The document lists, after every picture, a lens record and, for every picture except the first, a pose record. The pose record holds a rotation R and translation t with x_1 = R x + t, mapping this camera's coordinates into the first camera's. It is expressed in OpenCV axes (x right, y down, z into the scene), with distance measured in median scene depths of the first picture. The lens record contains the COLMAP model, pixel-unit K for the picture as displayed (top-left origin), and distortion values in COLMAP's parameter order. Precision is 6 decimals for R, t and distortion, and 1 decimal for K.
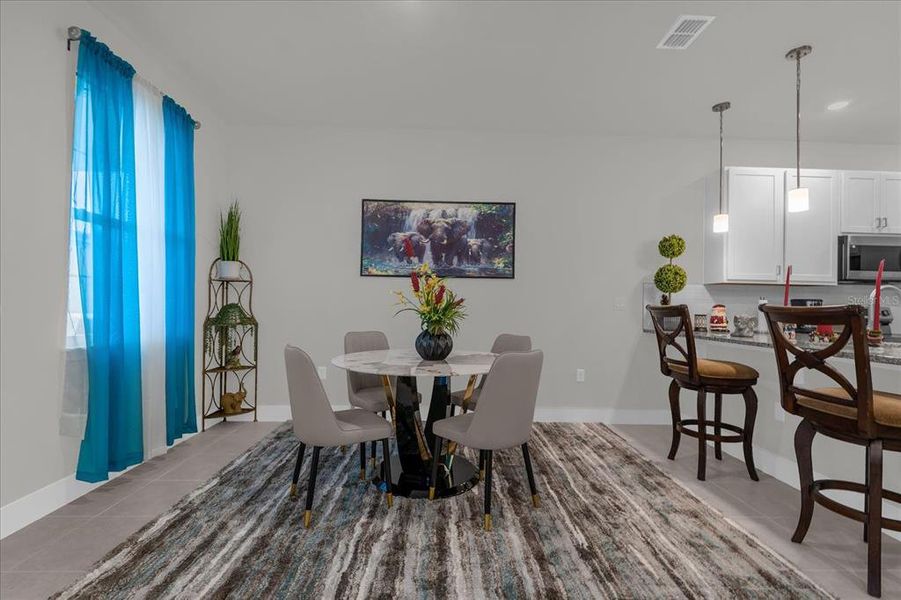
lens RADIAL K [[412.9, 0, 449.1], [0, 412.9, 298.2], [0, 0, 1]] dist [-0.001128, 0.000896]
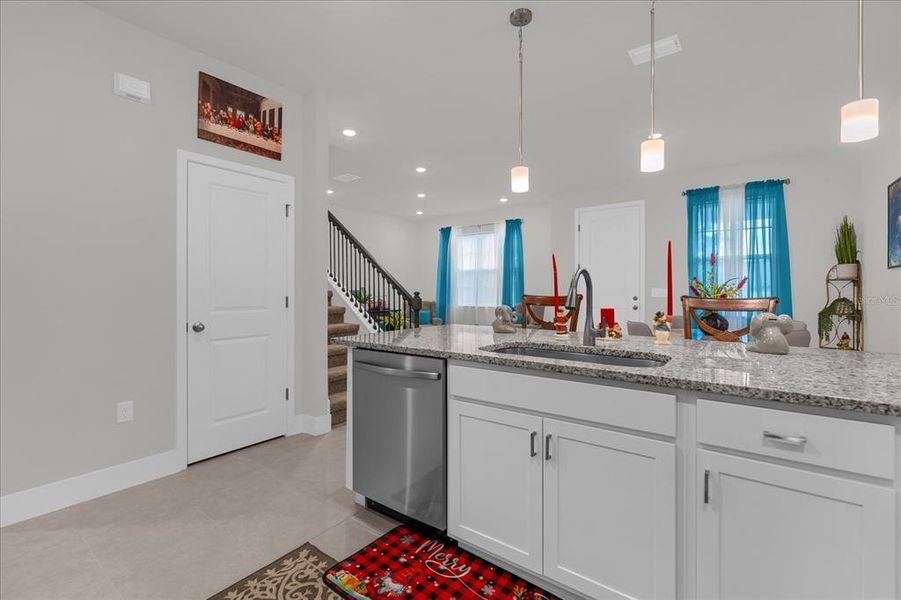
lens RADIAL K [[412.9, 0, 443.5], [0, 412.9, 293.2], [0, 0, 1]] dist [-0.001128, 0.000896]
pose [[-0.629352, -0.013840, -0.776997, 1.254056], [-0.000964, 0.999855, -0.017029, 0.021830], [0.777119, -0.009968, -0.629274, 0.871972]]
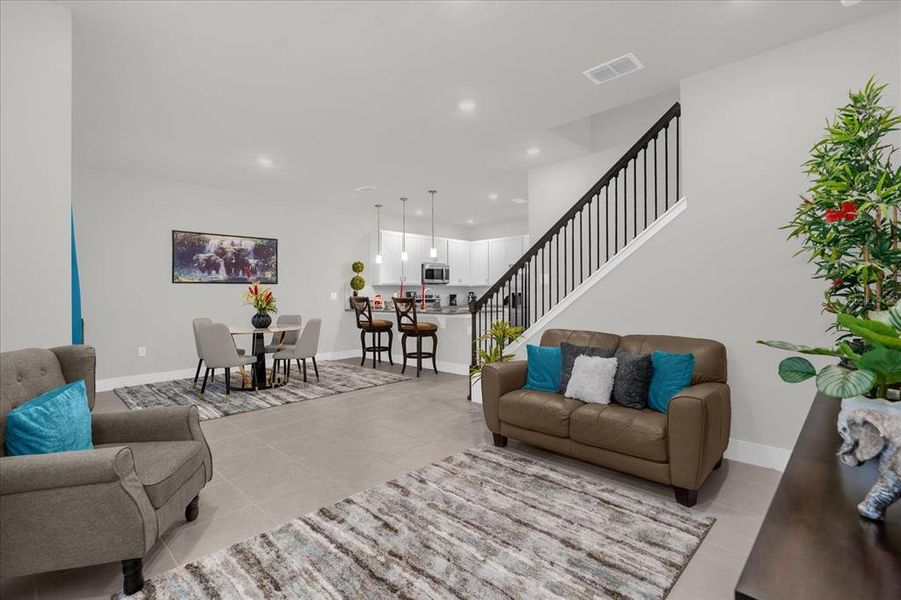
lens RADIAL K [[412.9, 0, 449.4], [0, 412.9, 291.4], [0, 0, 1]] dist [-0.001128, 0.000896]
pose [[0.723815, -0.021363, 0.689663, -0.557542], [0.011566, 0.999756, 0.018830, -0.042208], [-0.689897, -0.005653, 0.723885, -0.805612]]
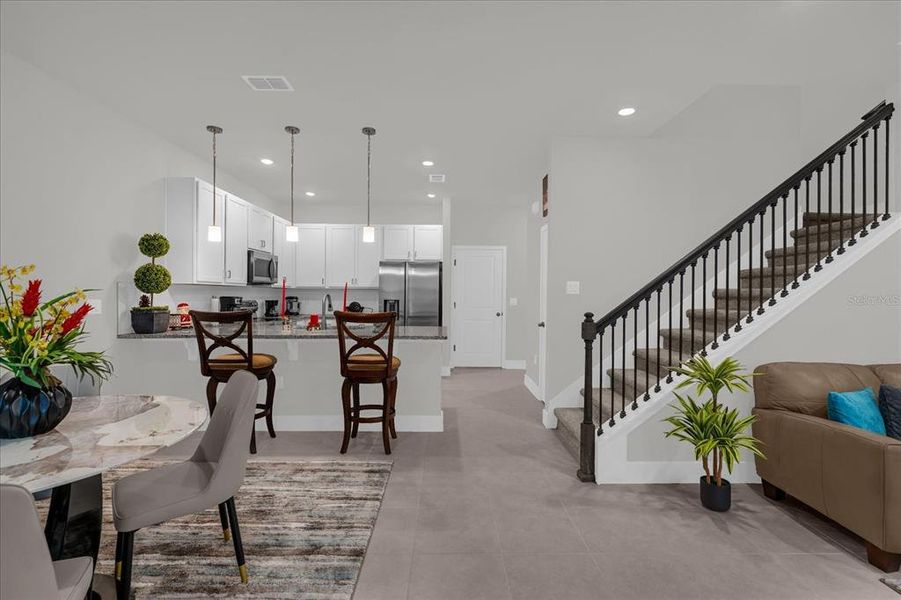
lens RADIAL K [[412.9, 0, 448.2], [0, 412.9, 296.5], [0, 0, 1]] dist [-0.001128, 0.000896]
pose [[0.026062, -0.024842, 0.999352, -0.431095], [-0.022393, 0.999426, 0.025428, -0.048673], [-0.999409, -0.023041, 0.025491, 0.304862]]
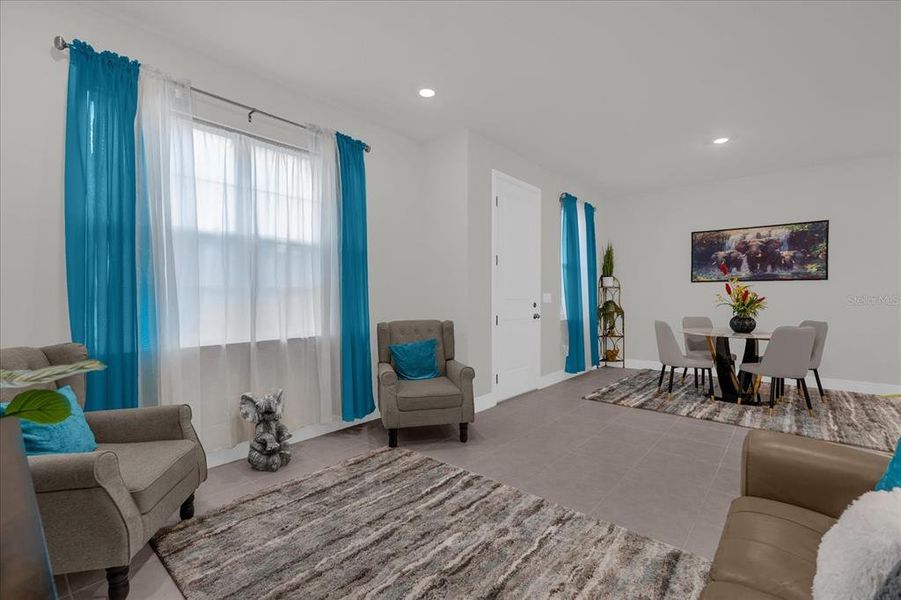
lens RADIAL K [[397.0, 0, 451.4], [0, 397.0, 298.8], [0, 0, 1]] dist [0.000719, -0.001288]
pose [[0.739018, -0.009591, -0.673617, 0.134594], [0.022087, 0.999706, 0.009998, -0.027366], [0.673323, -0.022267, 0.739013, -0.771912]]
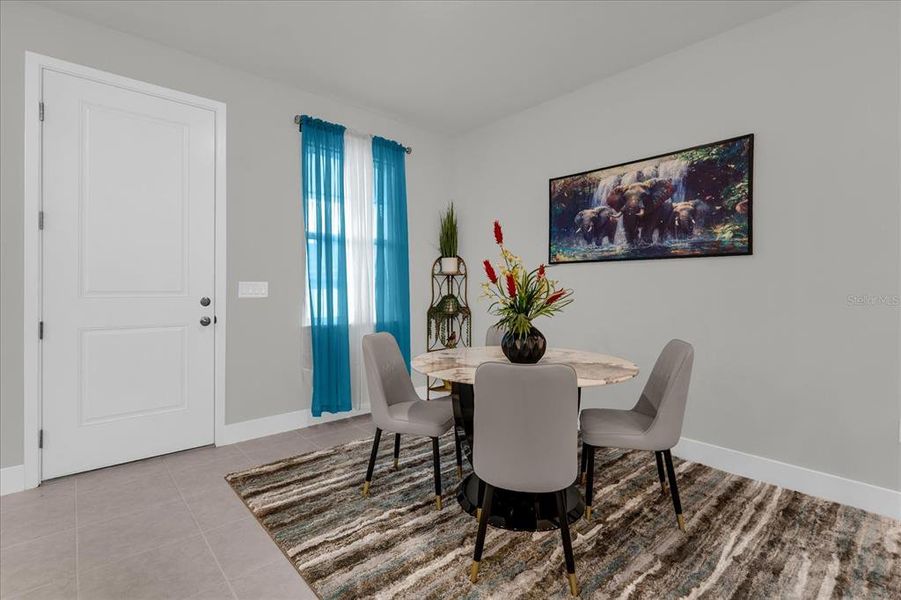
lens RADIAL K [[422.3, 0, 449.3], [0, 422.3, 289.4], [0, 0, 1]] dist [-0.002700, -0.000267]
pose [[0.644498, -0.011693, -0.764517, 0.385975], [0.019268, 0.999814, 0.000952, -0.002763], [0.764363, -0.015345, 0.644603, 0.246588]]
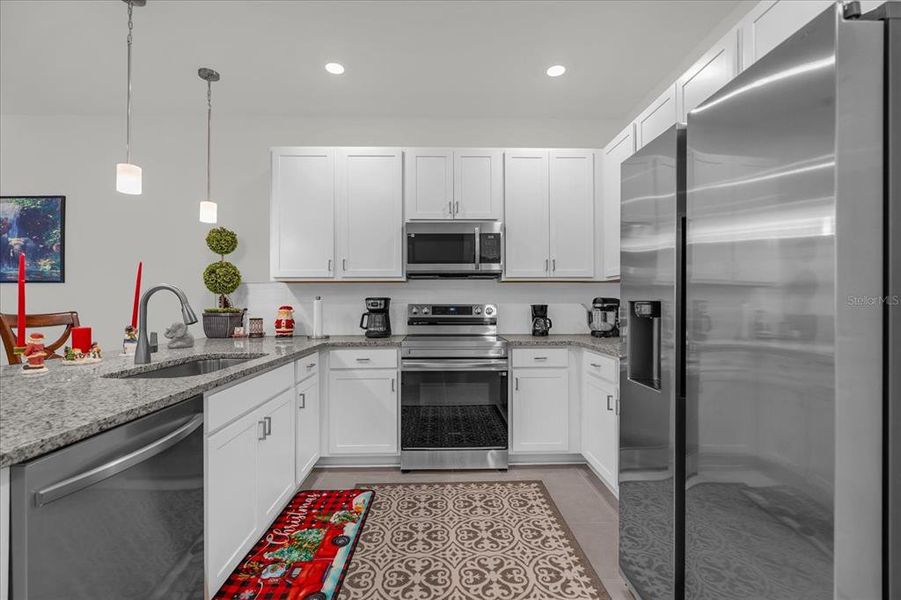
lens RADIAL K [[412.9, 0, 453.8], [0, 412.9, 297.8], [0, 0, 1]] dist [-0.001128, 0.000896]
pose [[0.999659, -0.023940, -0.010402, 1.091252], [0.023958, 0.999712, 0.001618, 0.004975], [0.010360, -0.001867, 0.999945, 0.140722]]
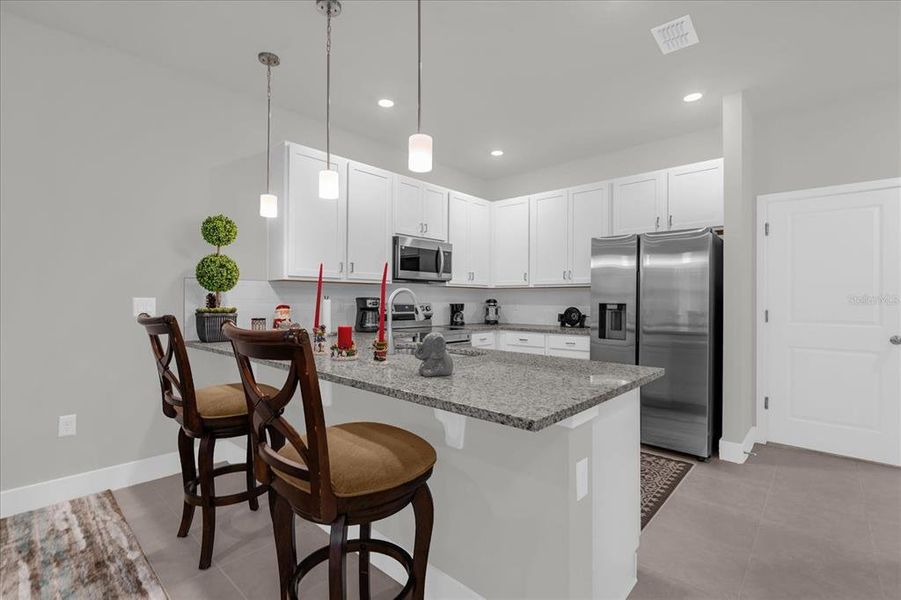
lens RADIAL K [[412.9, 0, 447.5], [0, 412.9, 299.7], [0, 0, 1]] dist [-0.001128, 0.000896]
pose [[0.700863, -0.017263, 0.713087, 0.307260], [-0.001163, 0.999678, 0.025344, -0.019271], [-0.713295, -0.018592, 0.700618, 0.177066]]
